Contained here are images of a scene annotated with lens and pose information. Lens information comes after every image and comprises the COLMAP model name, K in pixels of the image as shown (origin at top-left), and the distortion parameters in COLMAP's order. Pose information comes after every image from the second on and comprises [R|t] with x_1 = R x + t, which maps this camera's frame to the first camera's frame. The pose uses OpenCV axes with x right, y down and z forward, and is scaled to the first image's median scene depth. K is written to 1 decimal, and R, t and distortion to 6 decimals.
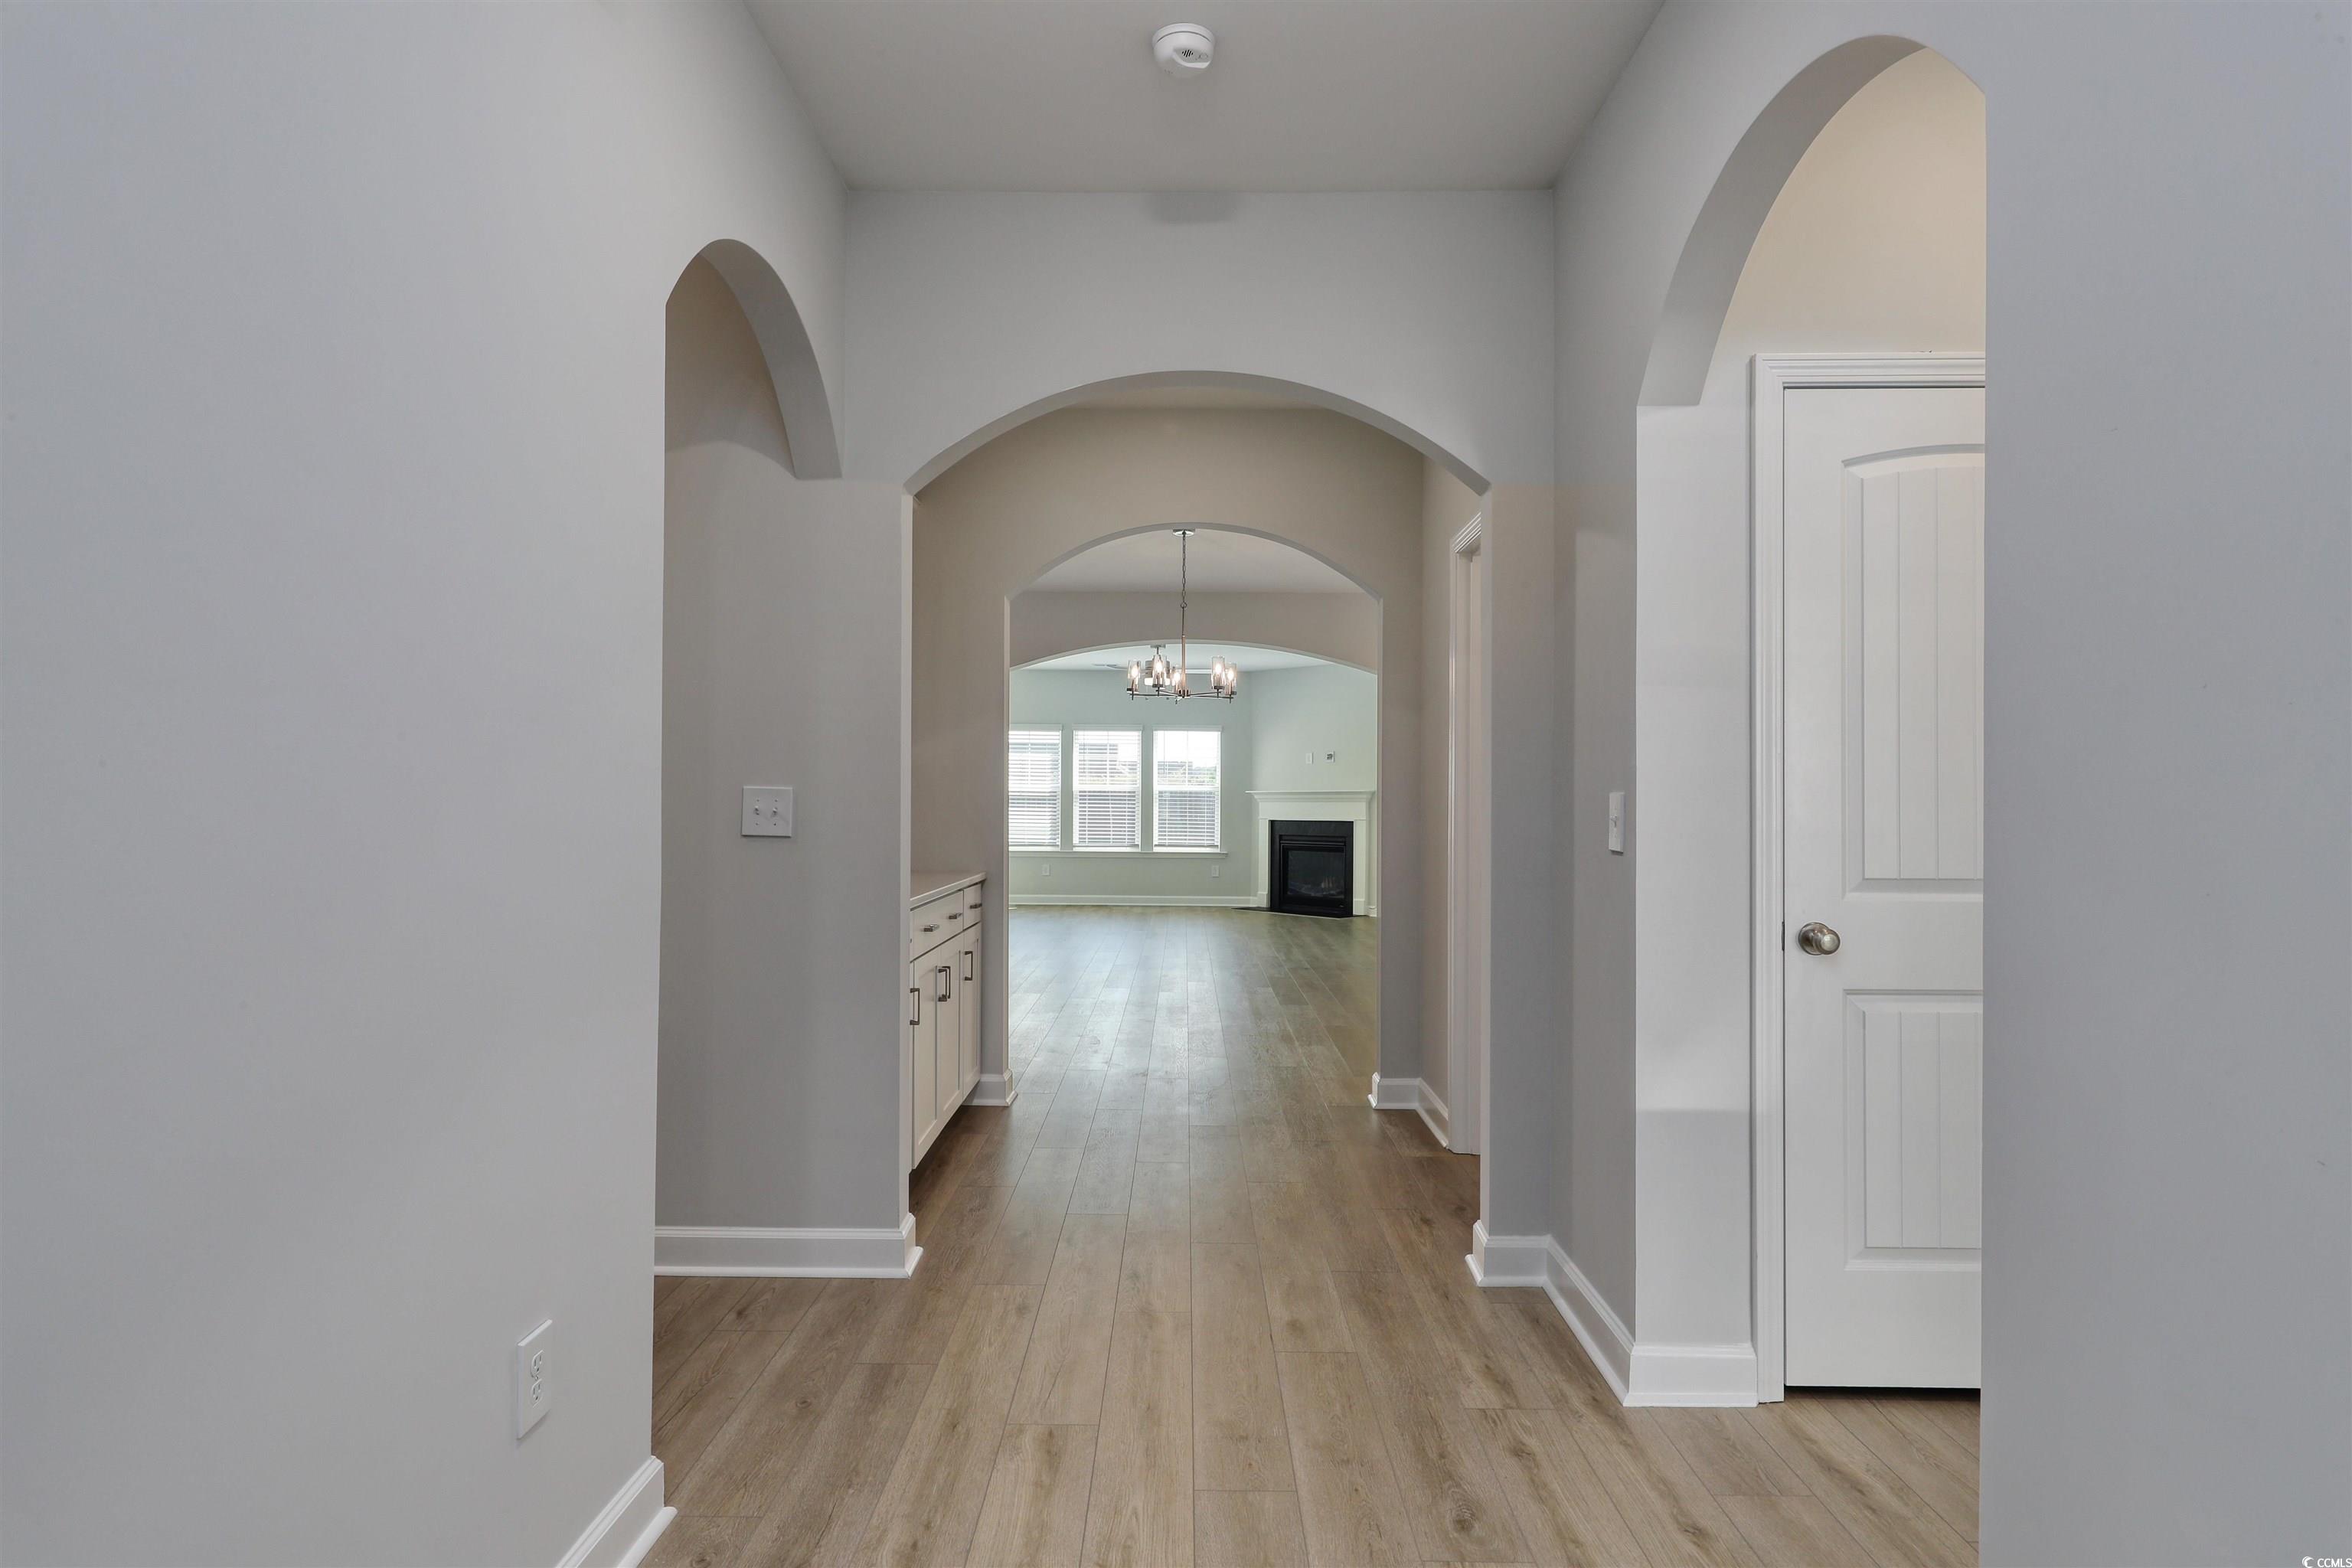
lens RADIAL K [[1302.9, 0, 1202.0], [0, 1302.9, 792.3], [0, 0, 1]] dist [0.000359, 0.006123]
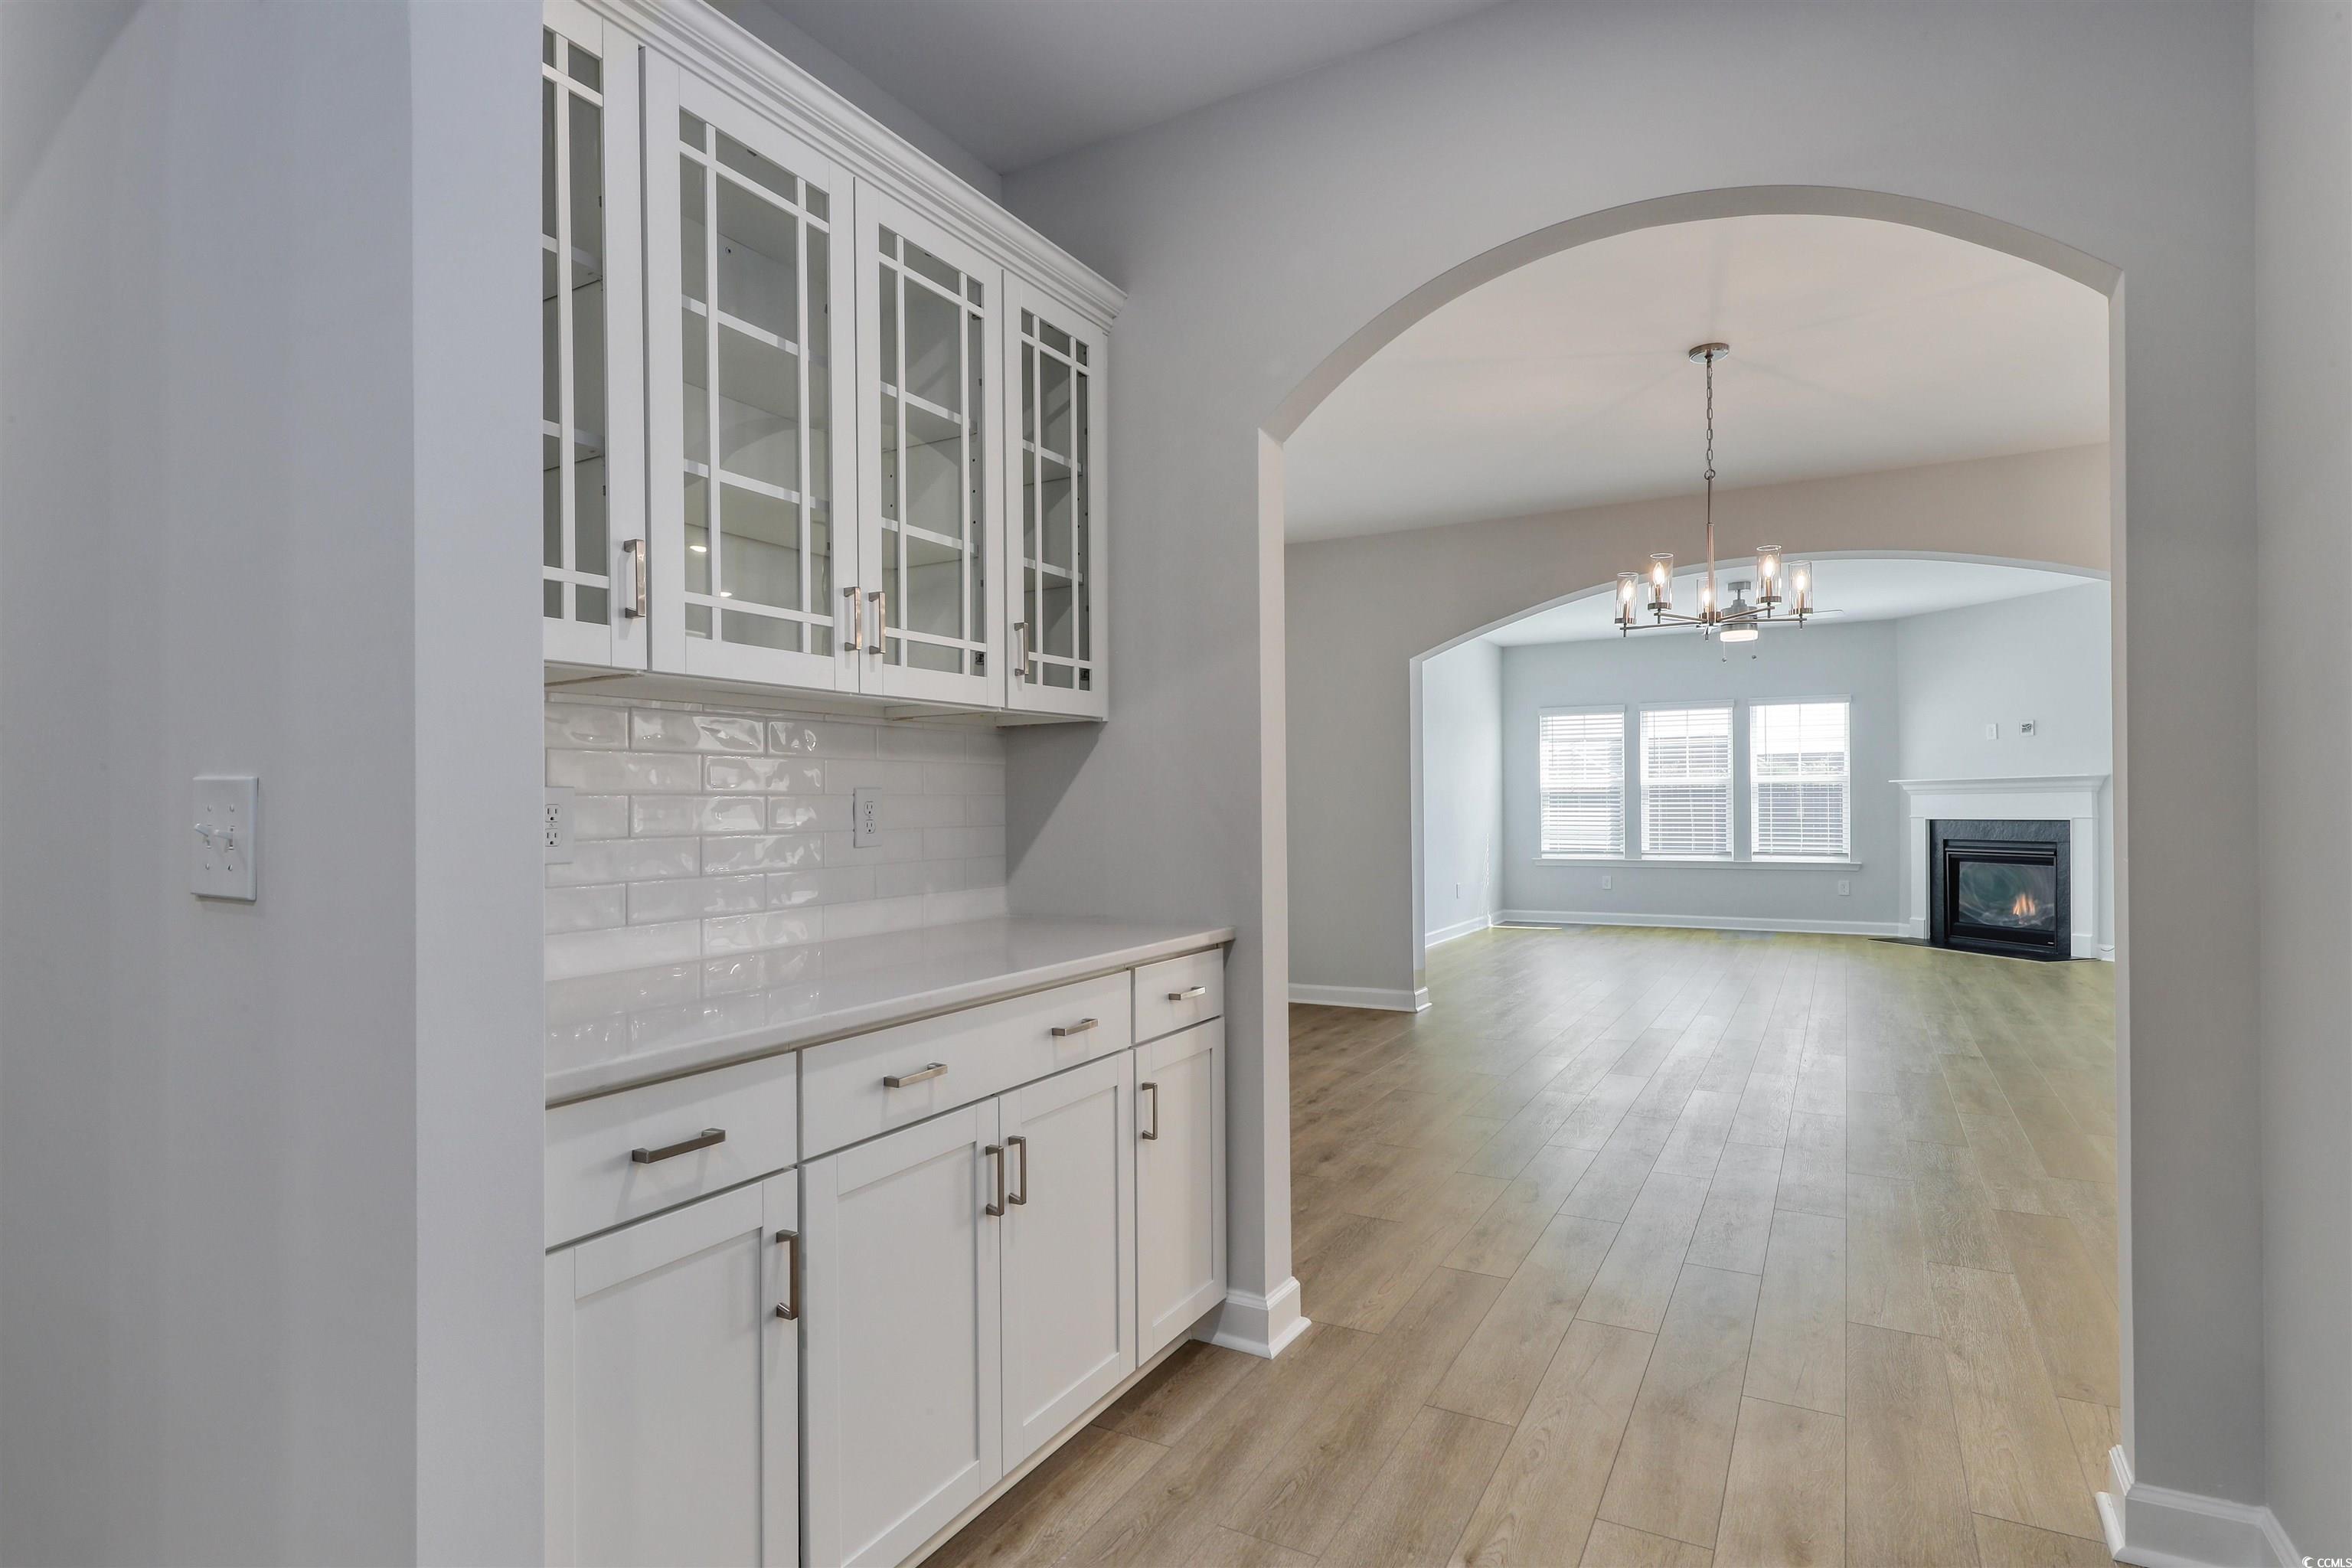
lens RADIAL K [[1218.7, 0, 1173.0], [0, 1218.7, 799.4], [0, 0, 1]] dist [0.010084, 0.004204]
pose [[0.866998, -0.018279, -0.497976, 0.027733], [0.020424, 0.999791, -0.001141, 0.002312], [0.497892, -0.009182, 0.867190, 0.198507]]
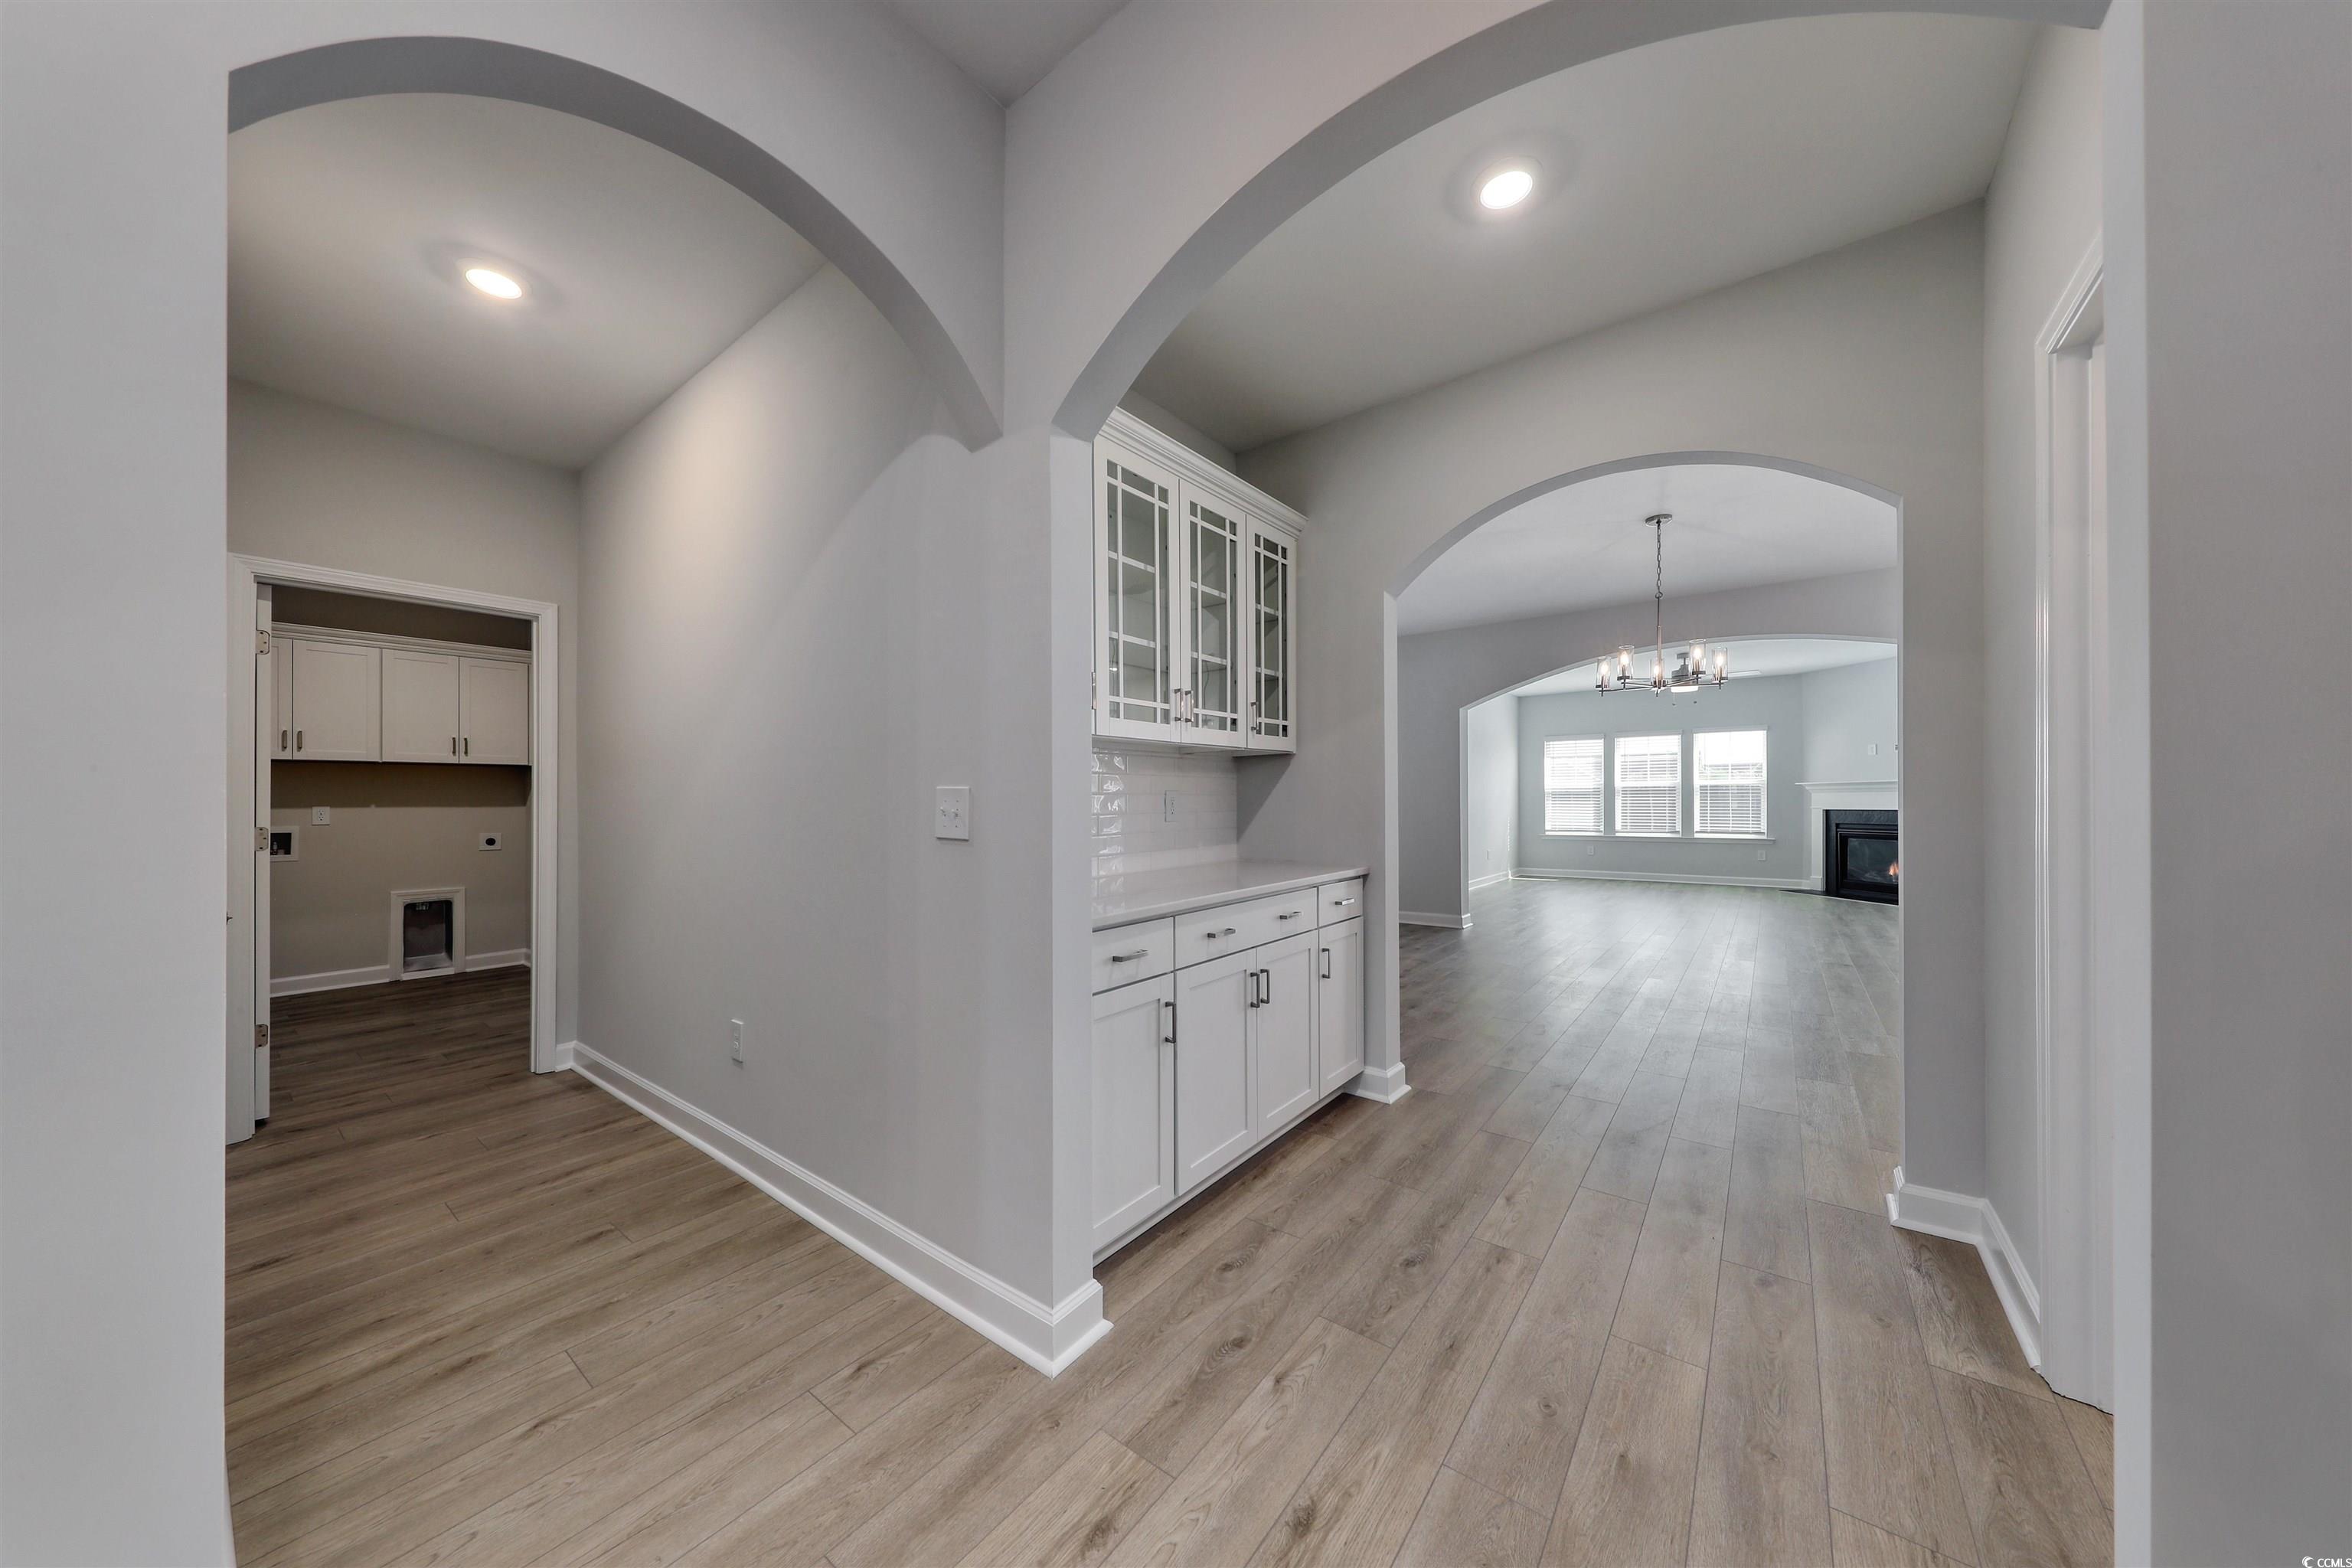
lens RADIAL K [[785.7, 0, 1169.0], [0, 785.7, 802.0], [0, 0, 1]] dist [0.006186, -0.000542]
pose [[0.782035, -0.012654, -0.623106, 0.035573], [0.019541, 0.999800, 0.004221, 0.001843], [0.622928, -0.015477, 0.782126, 0.158654]]
